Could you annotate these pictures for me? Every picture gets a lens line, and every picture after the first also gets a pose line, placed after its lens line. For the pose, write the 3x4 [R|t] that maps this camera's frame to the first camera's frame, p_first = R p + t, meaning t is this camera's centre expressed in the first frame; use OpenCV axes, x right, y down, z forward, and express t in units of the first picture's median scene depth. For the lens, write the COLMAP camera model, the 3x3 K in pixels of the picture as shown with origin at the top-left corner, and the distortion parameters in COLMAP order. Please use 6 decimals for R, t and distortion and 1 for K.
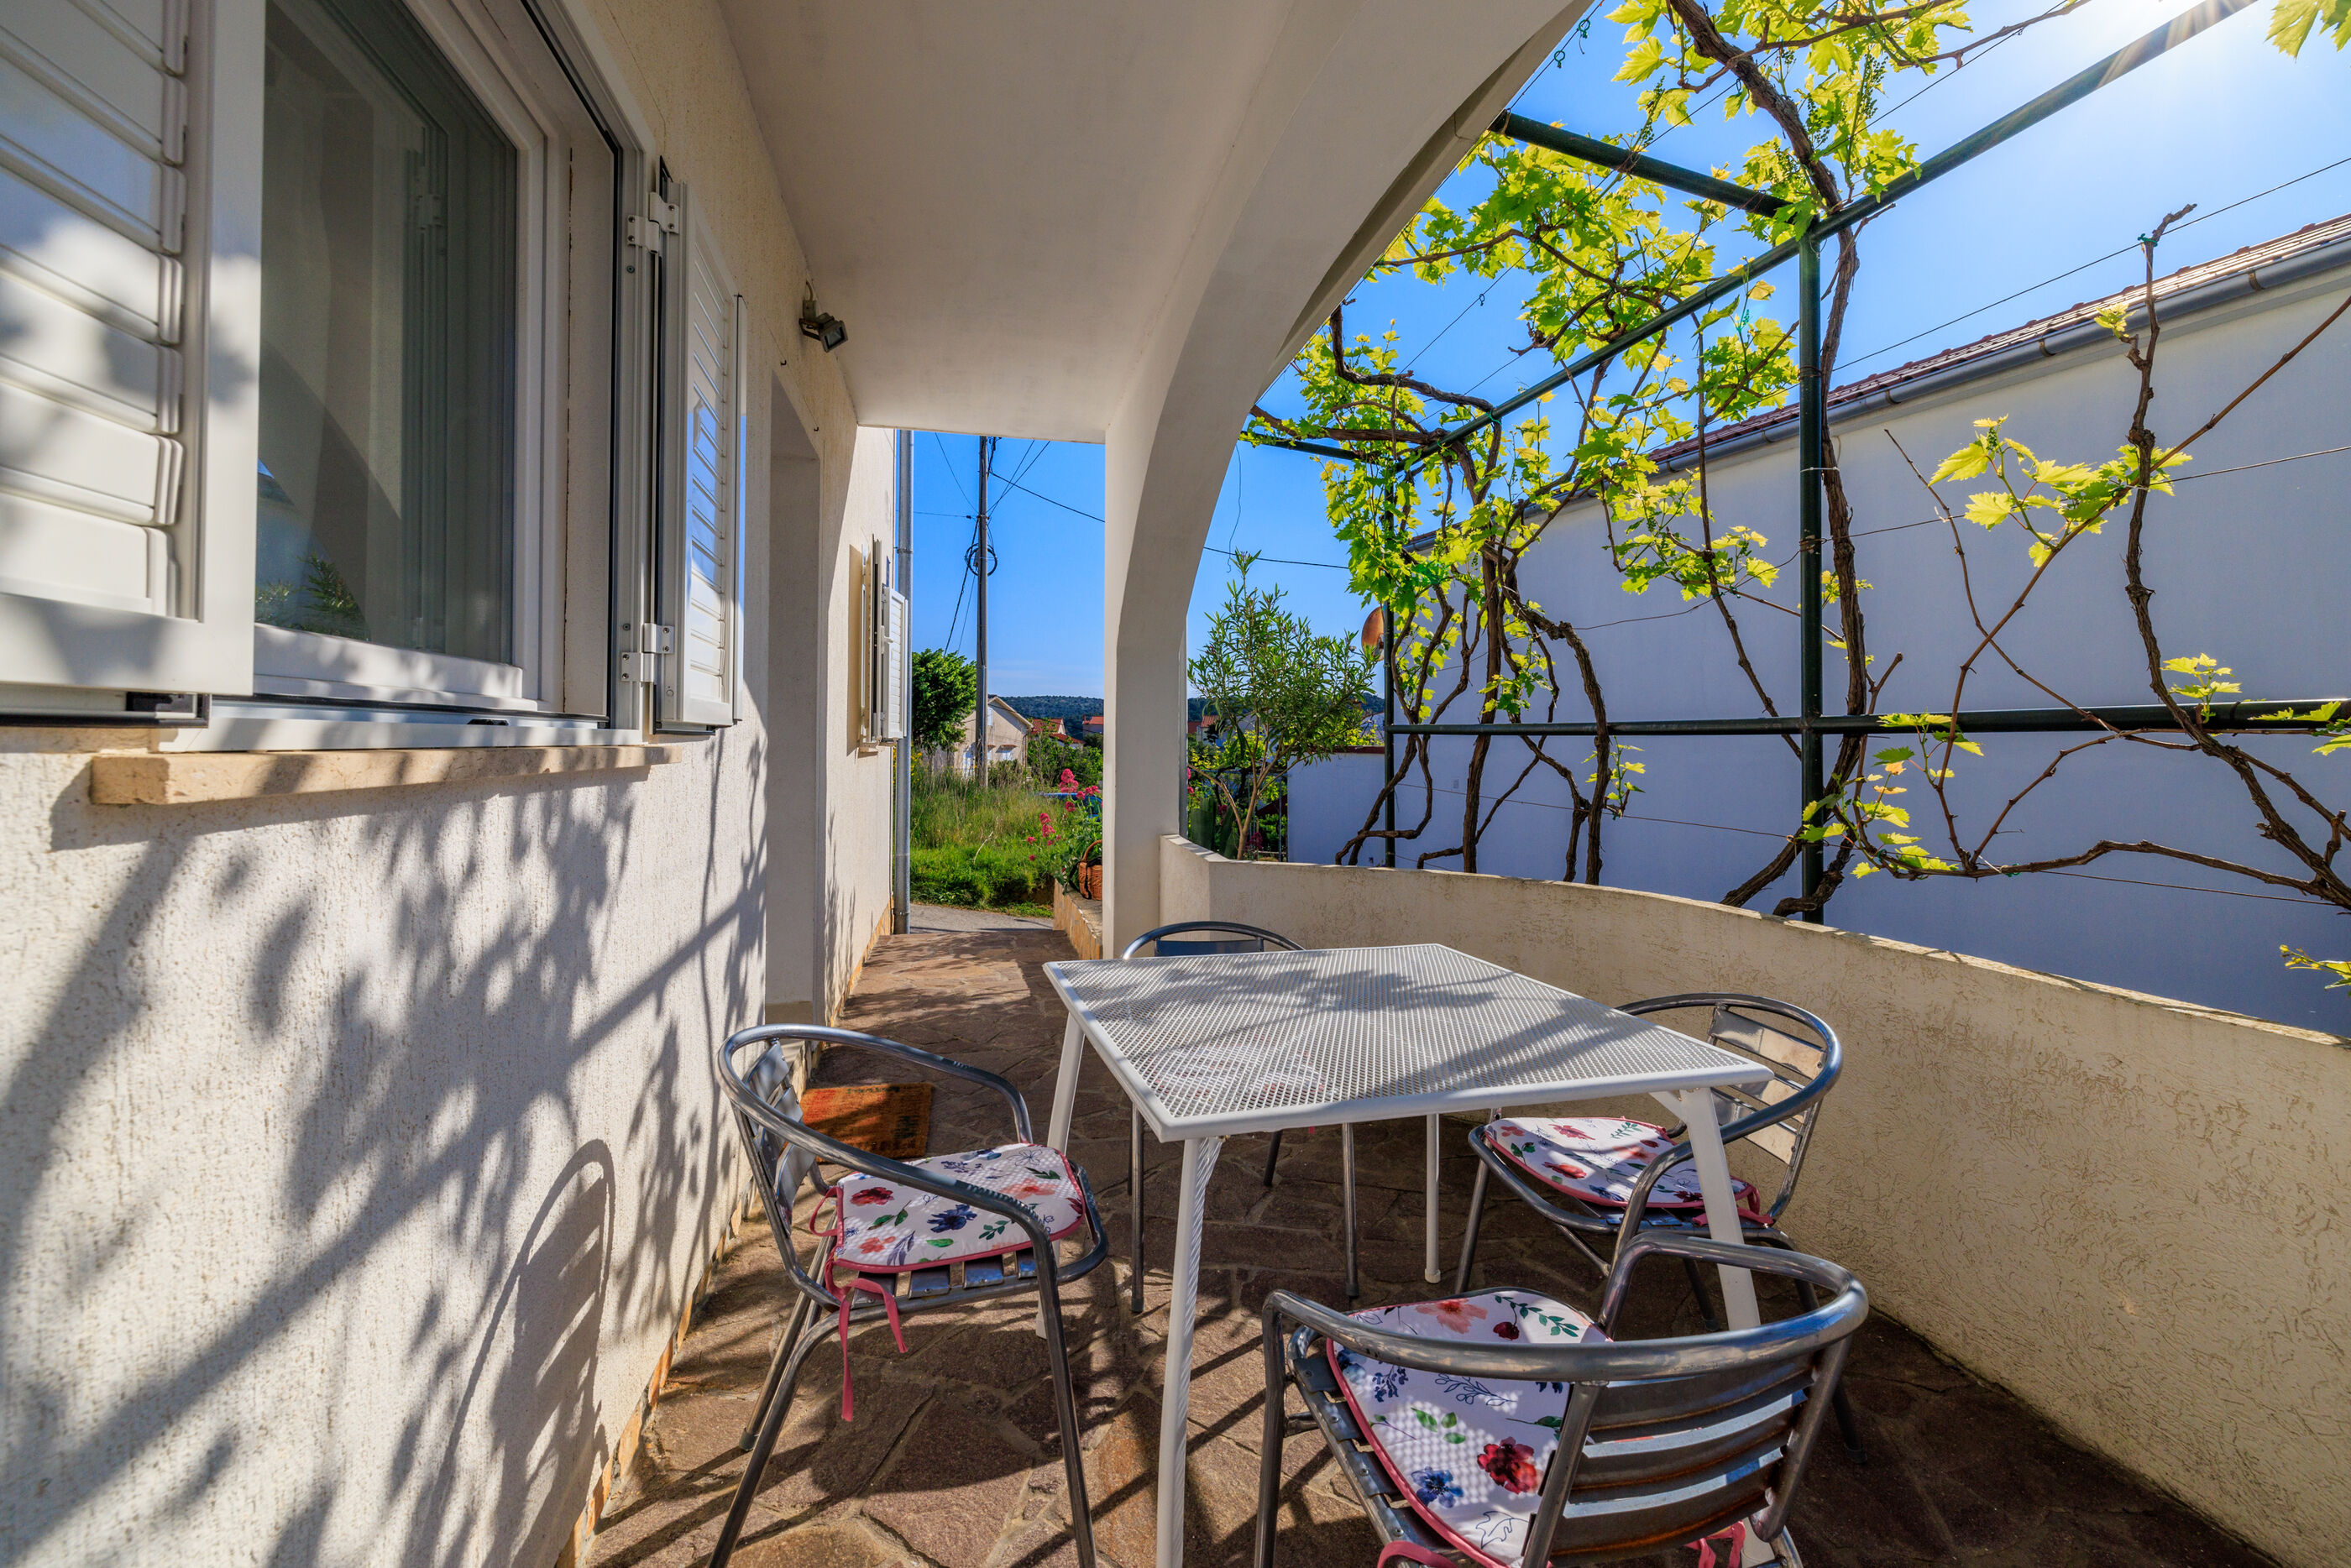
lens RADIAL K [[982.4, 0, 1166.7], [0, 982.4, 722.8], [0, 0, 1]] dist [-0.000067, -0.000204]
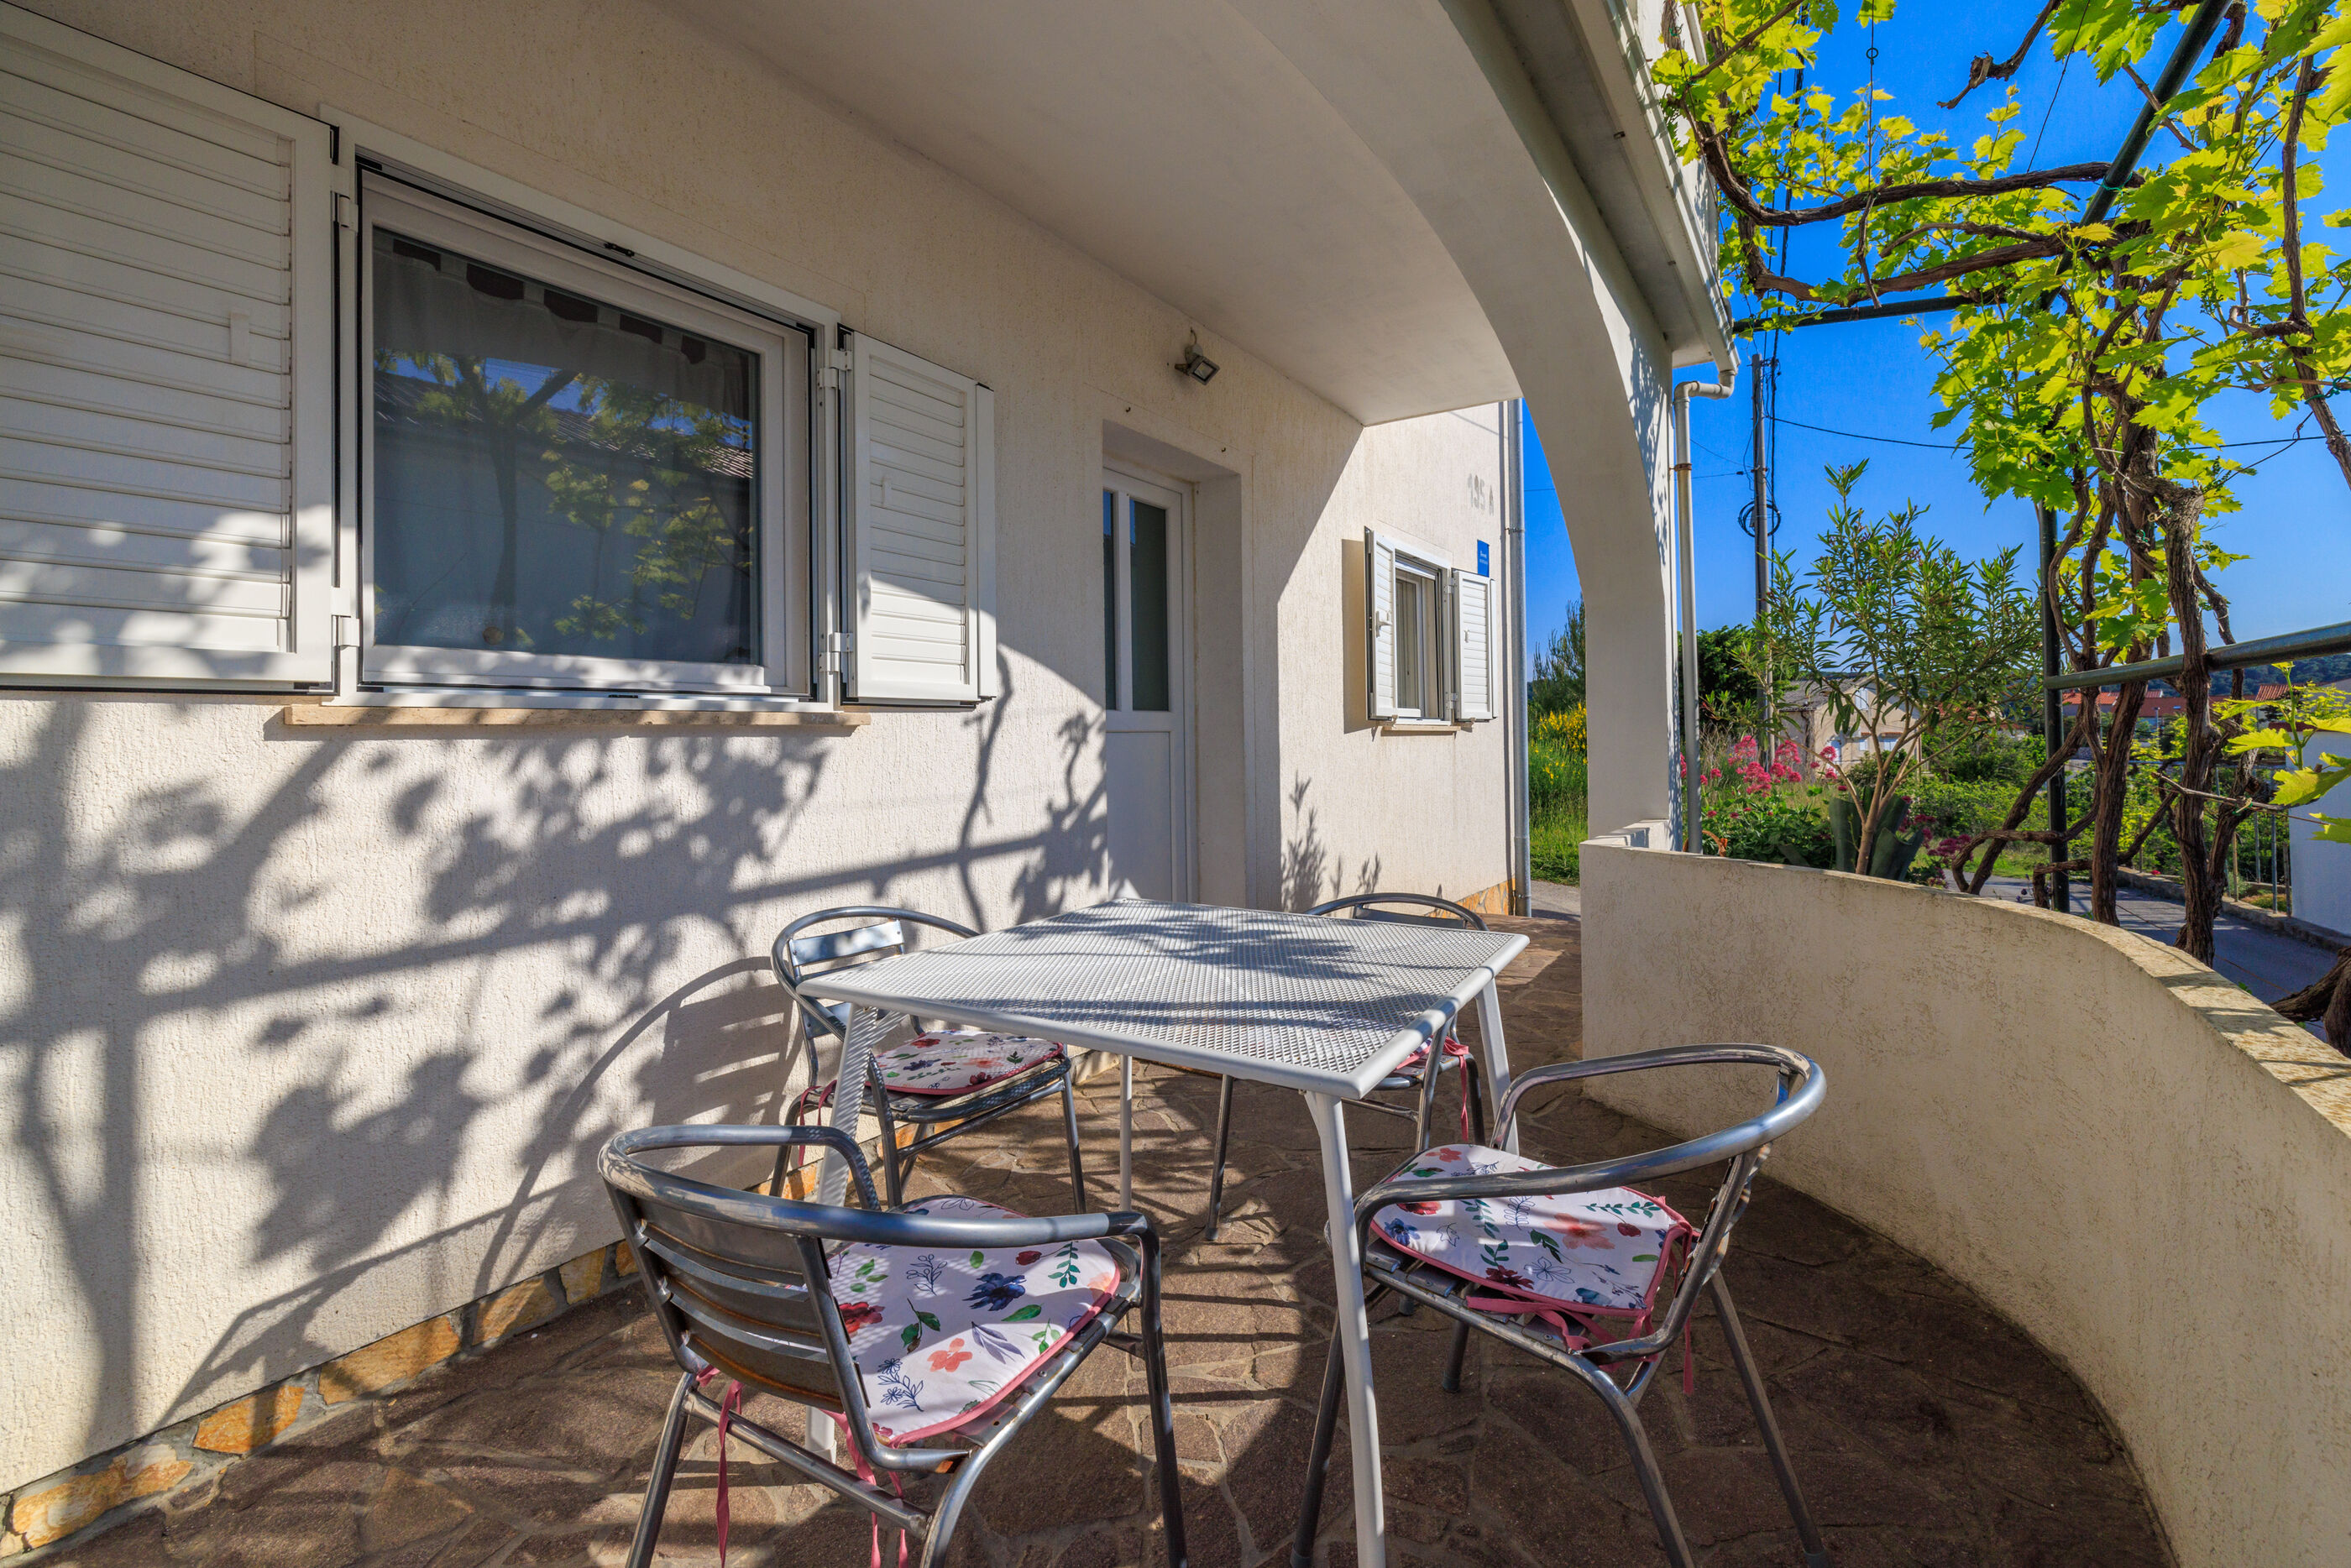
lens RADIAL K [[982.4, 0, 1199.9], [0, 982.4, 719.0], [0, 0, 1]] dist [-0.000067, -0.000204]
pose [[0.703581, -0.026914, -0.710105, 1.361440], [0.030059, 0.999515, -0.008100, 0.086843], [0.709979, -0.015646, 0.704049, 0.475224]]
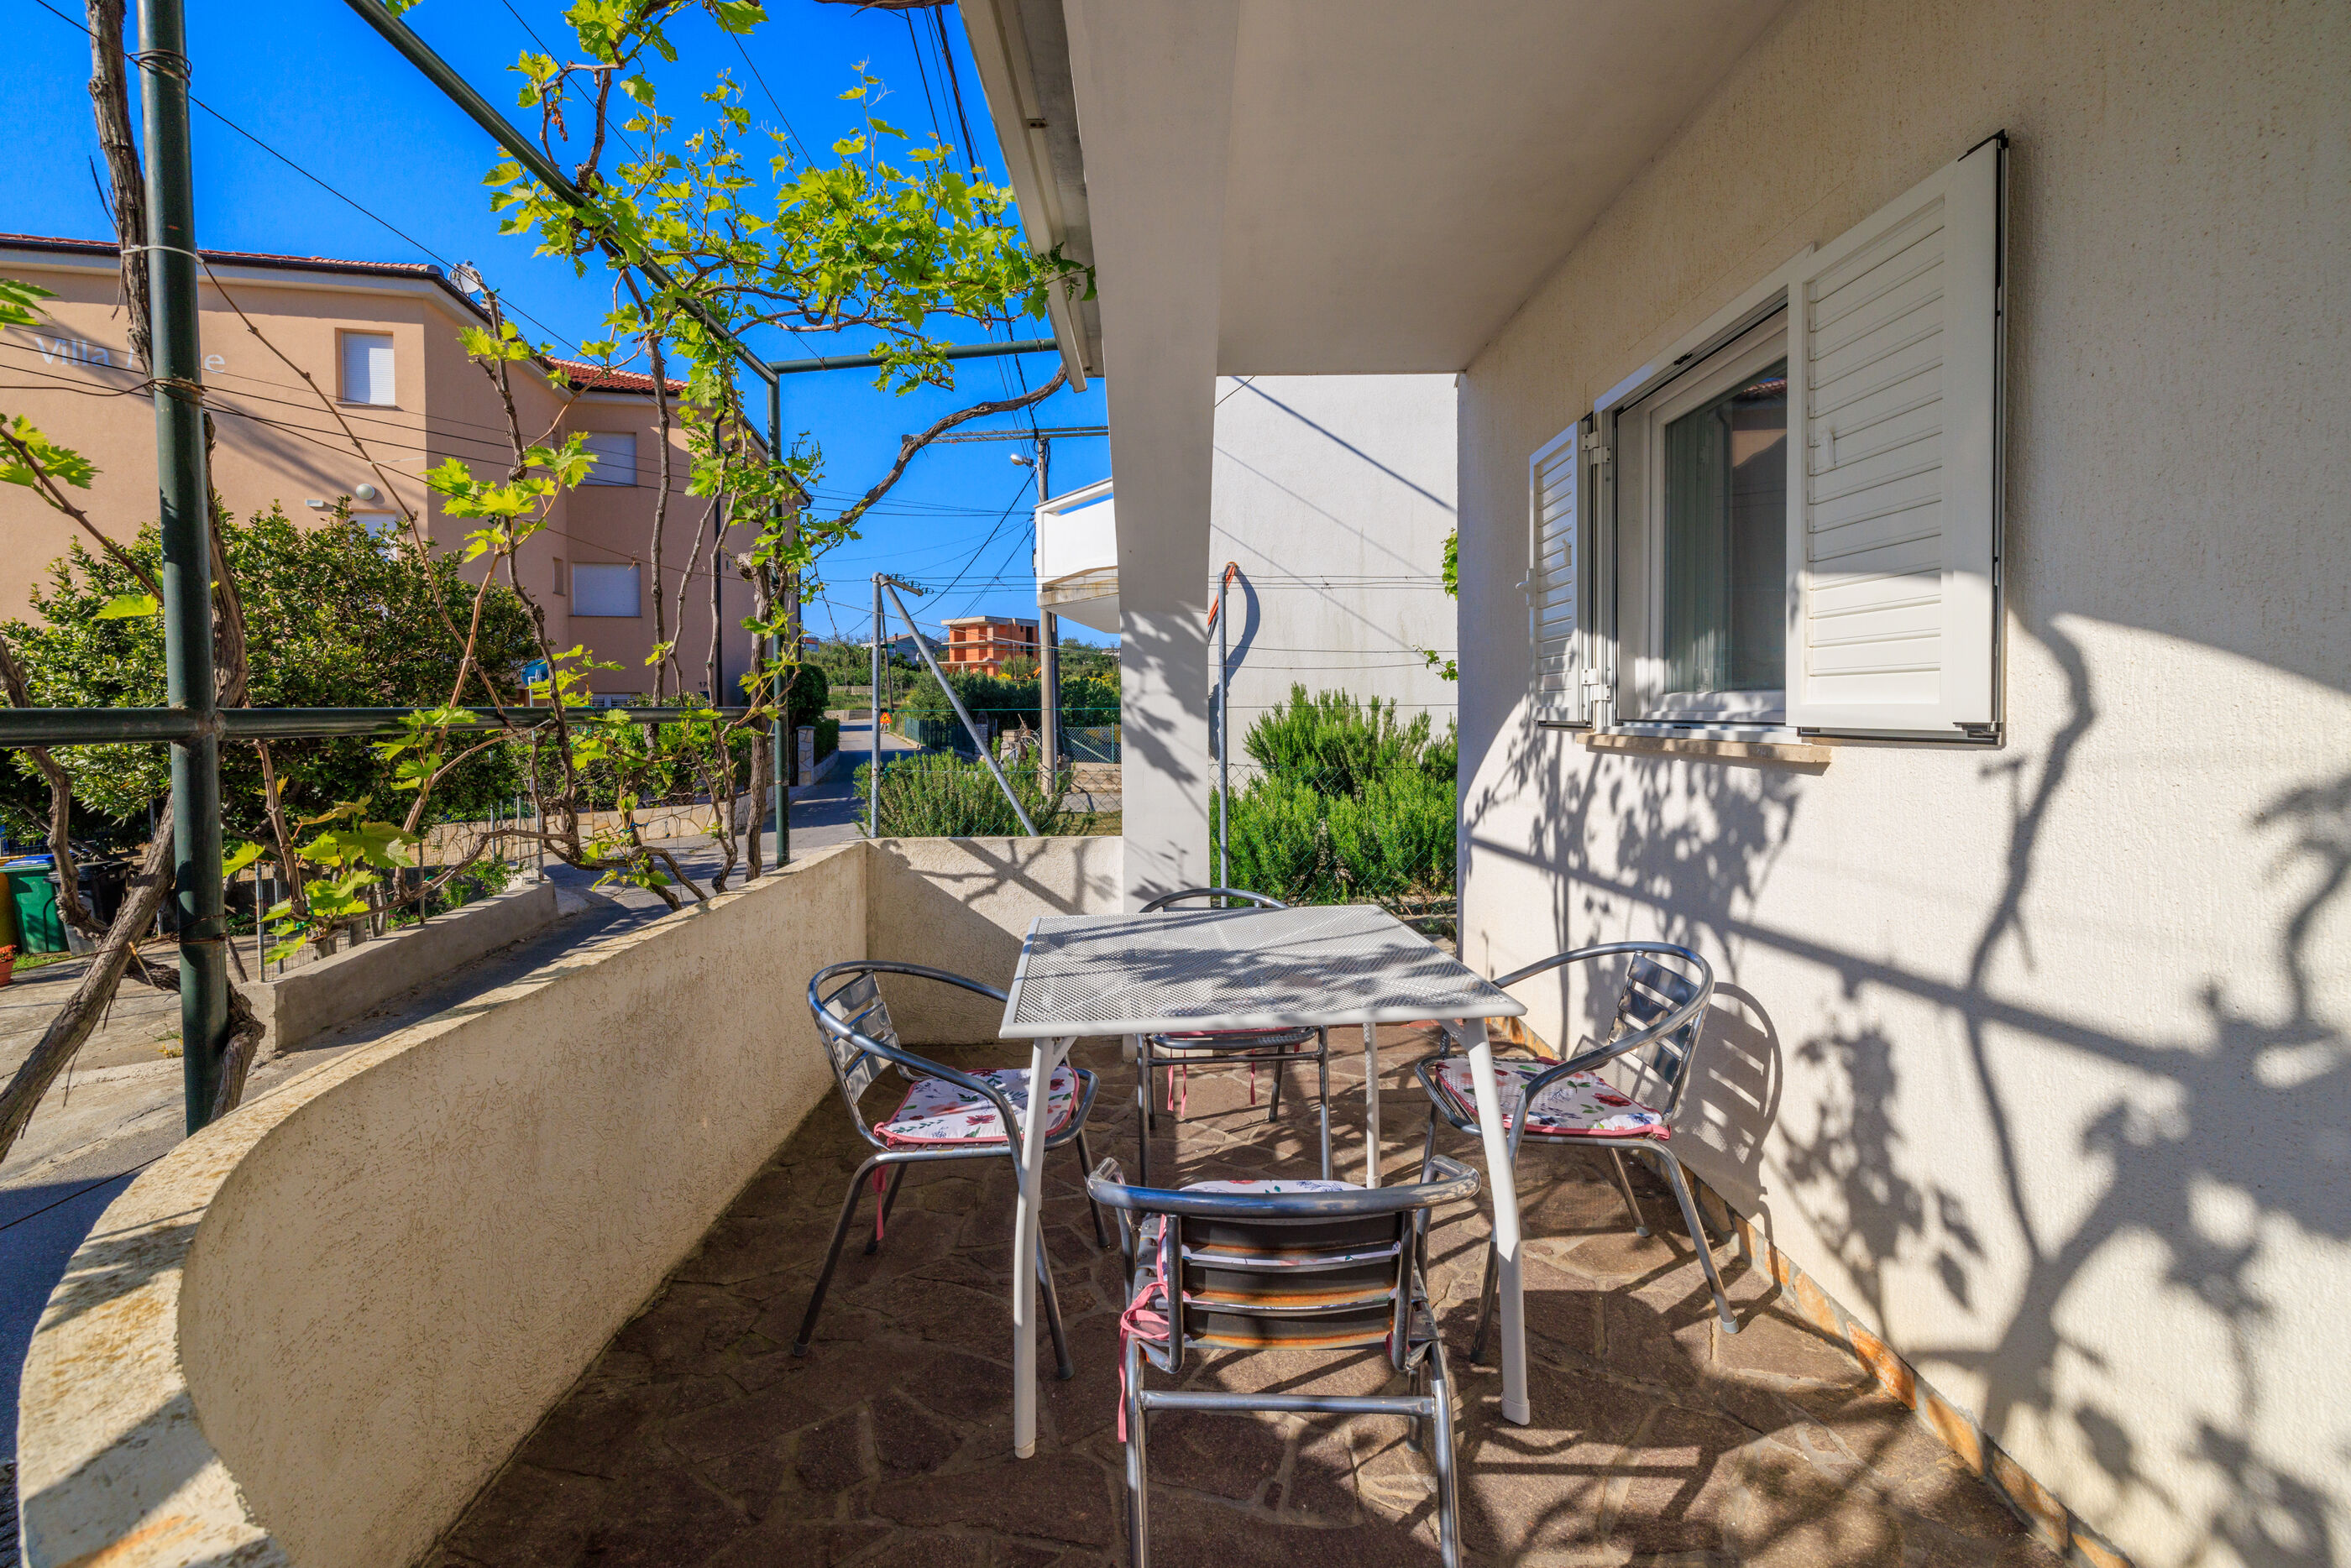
lens RADIAL K [[982.4, 0, 1188.8], [0, 982.4, 743.5], [0, 0, 1]] dist [-0.000067, -0.000204]
pose [[-0.983576, 0.002353, 0.180477, 0.013090], [0.005306, 0.999860, 0.015879, -0.011407], [-0.180414, 0.016576, -0.983451, 3.417611]]
